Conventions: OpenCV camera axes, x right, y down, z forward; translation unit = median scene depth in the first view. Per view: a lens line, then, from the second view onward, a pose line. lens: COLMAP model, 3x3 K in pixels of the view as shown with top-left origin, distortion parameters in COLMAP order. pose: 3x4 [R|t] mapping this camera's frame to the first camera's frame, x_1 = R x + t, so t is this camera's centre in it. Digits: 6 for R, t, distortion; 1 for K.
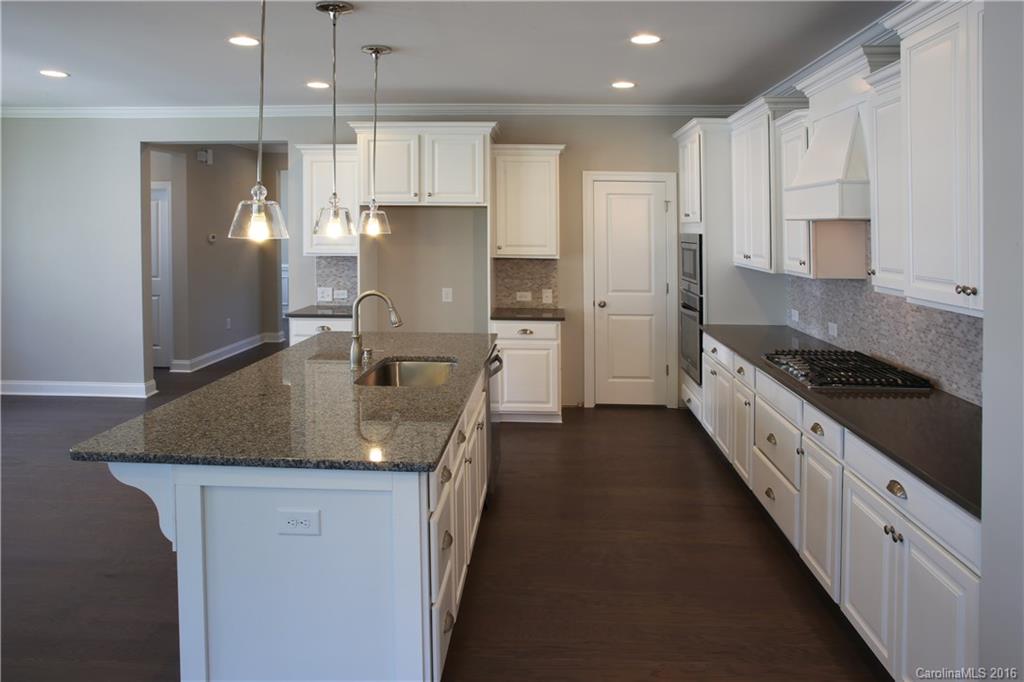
lens RADIAL K [[732.4, 0, 522.7], [0, 732.4, 233.5], [0, 0, 1]] dist [0.005109, -0.084276]
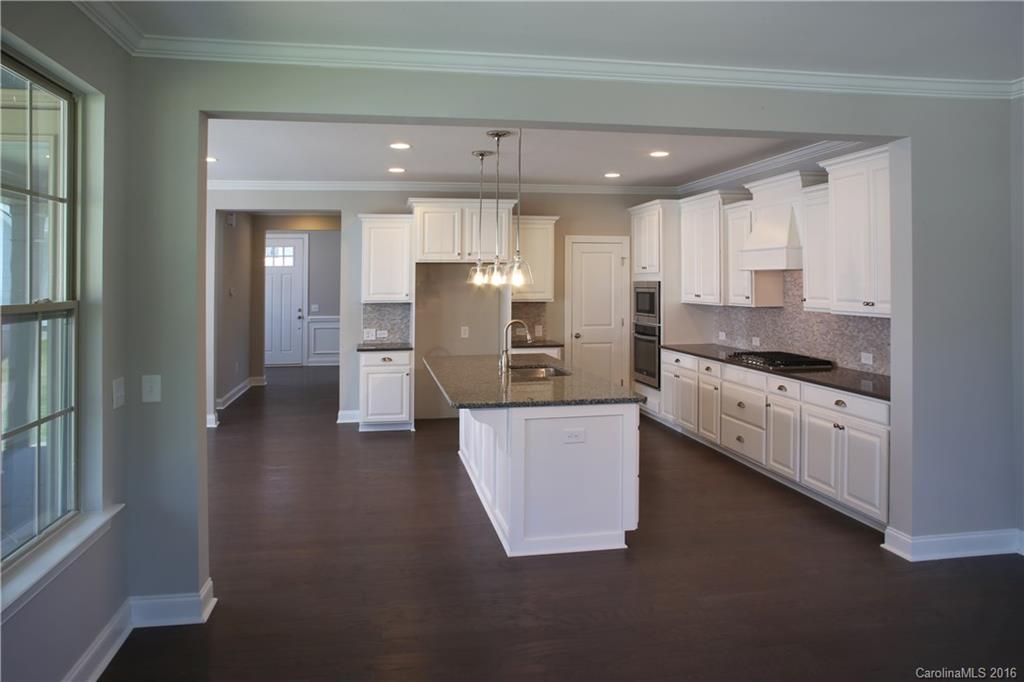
lens RADIAL K [[747.6, 0, 509.9], [0, 747.6, 331.5], [0, 0, 1]] dist [-0.112849, 0.098951]
pose [[0.974965, -0.028345, 0.220545, -0.371715], [0.015679, 0.998137, 0.058971, 0.008701], [-0.221806, -0.054037, 0.973592, -0.352786]]
